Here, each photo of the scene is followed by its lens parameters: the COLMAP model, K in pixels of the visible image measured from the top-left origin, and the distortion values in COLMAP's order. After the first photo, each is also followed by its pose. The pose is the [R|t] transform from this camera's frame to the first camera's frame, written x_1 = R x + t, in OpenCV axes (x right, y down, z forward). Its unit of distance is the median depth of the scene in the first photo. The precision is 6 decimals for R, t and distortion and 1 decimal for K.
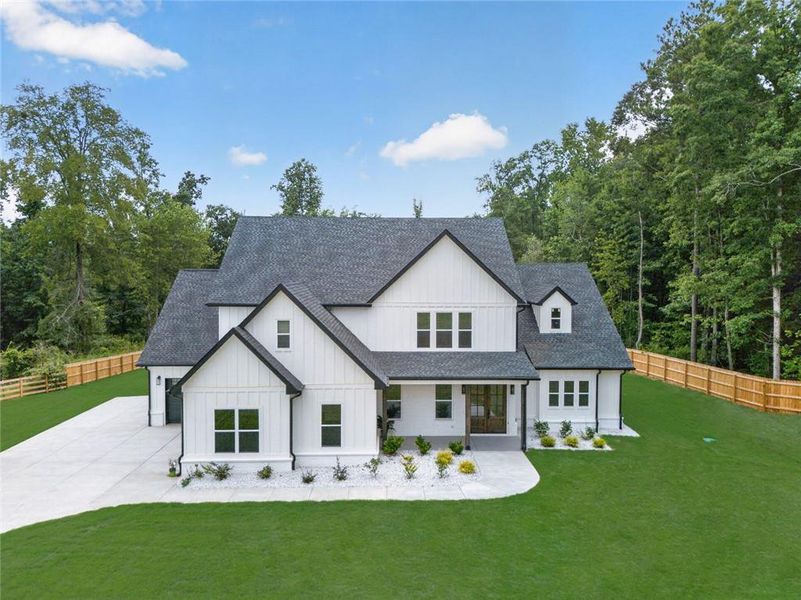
lens RADIAL K [[559.7, 0, 400.5], [0, 559.7, 300.0], [0, 0, 1]] dist [0.062671, -0.049931]
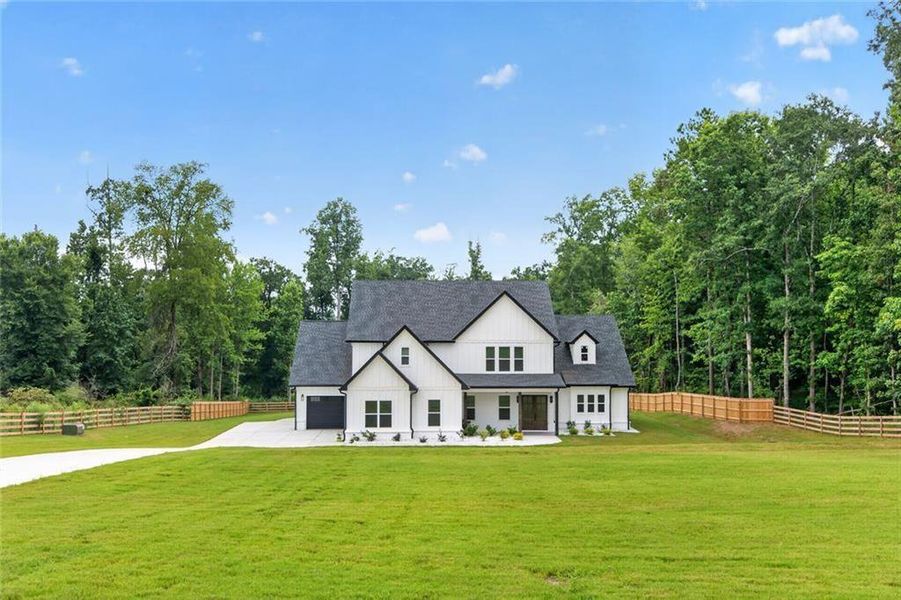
lens RADIAL K [[877.1, 0, 445.8], [0, 877.1, 313.1], [0, 0, 1]] dist [0.018043, -0.001317]
pose [[0.999991, -0.002197, 0.003634, -0.083134], [0.002484, 0.996717, -0.080931, 0.119397], [-0.003444, 0.080939, 0.996713, -1.293276]]
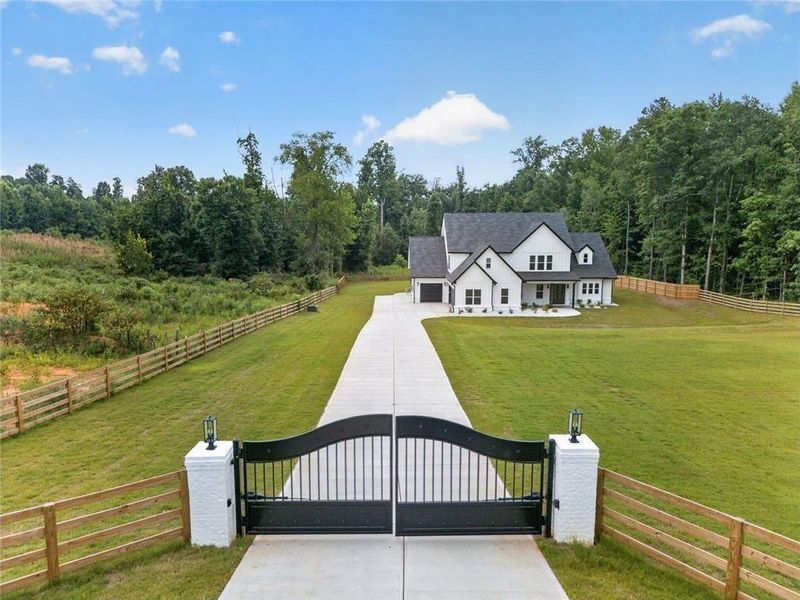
lens RADIAL K [[559.0, 0, 400.0], [0, 559.0, 300.0], [0, 0, 1]] dist [0.062671, -0.049931]
pose [[0.999966, 0.000203, -0.008219, -0.520026], [0.000573, 0.995541, 0.094328, -0.015583], [0.008201, -0.094329, 0.995507, -1.475494]]
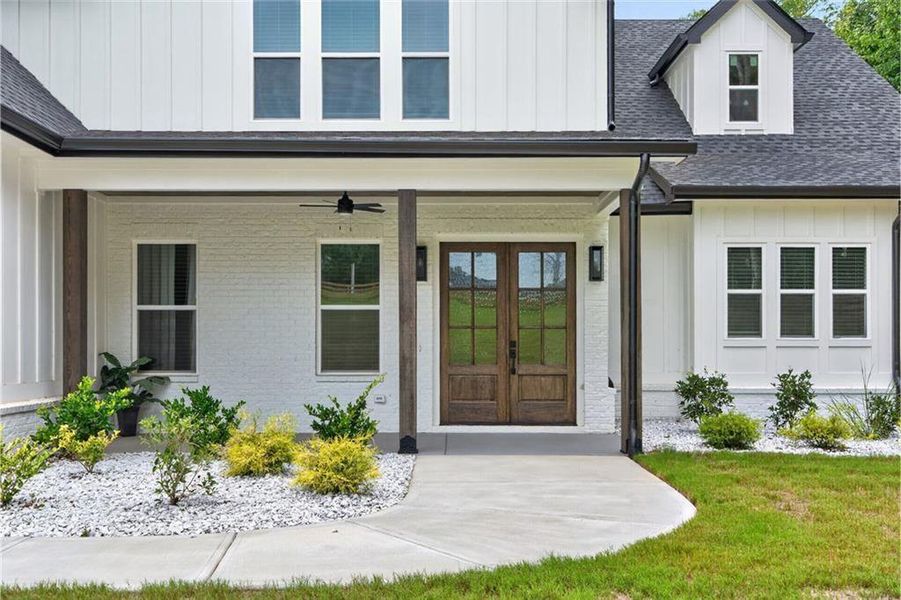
lens RADIAL K [[835.5, 0, 465.5], [0, 835.5, 356.6], [0, 0, 1]] dist [0.006874, 0.003495]
pose [[0.999680, -0.003259, -0.025098, 0.144940], [0.002080, 0.998898, -0.046883, 0.224016], [0.025223, 0.046816, 0.998585, 0.588441]]
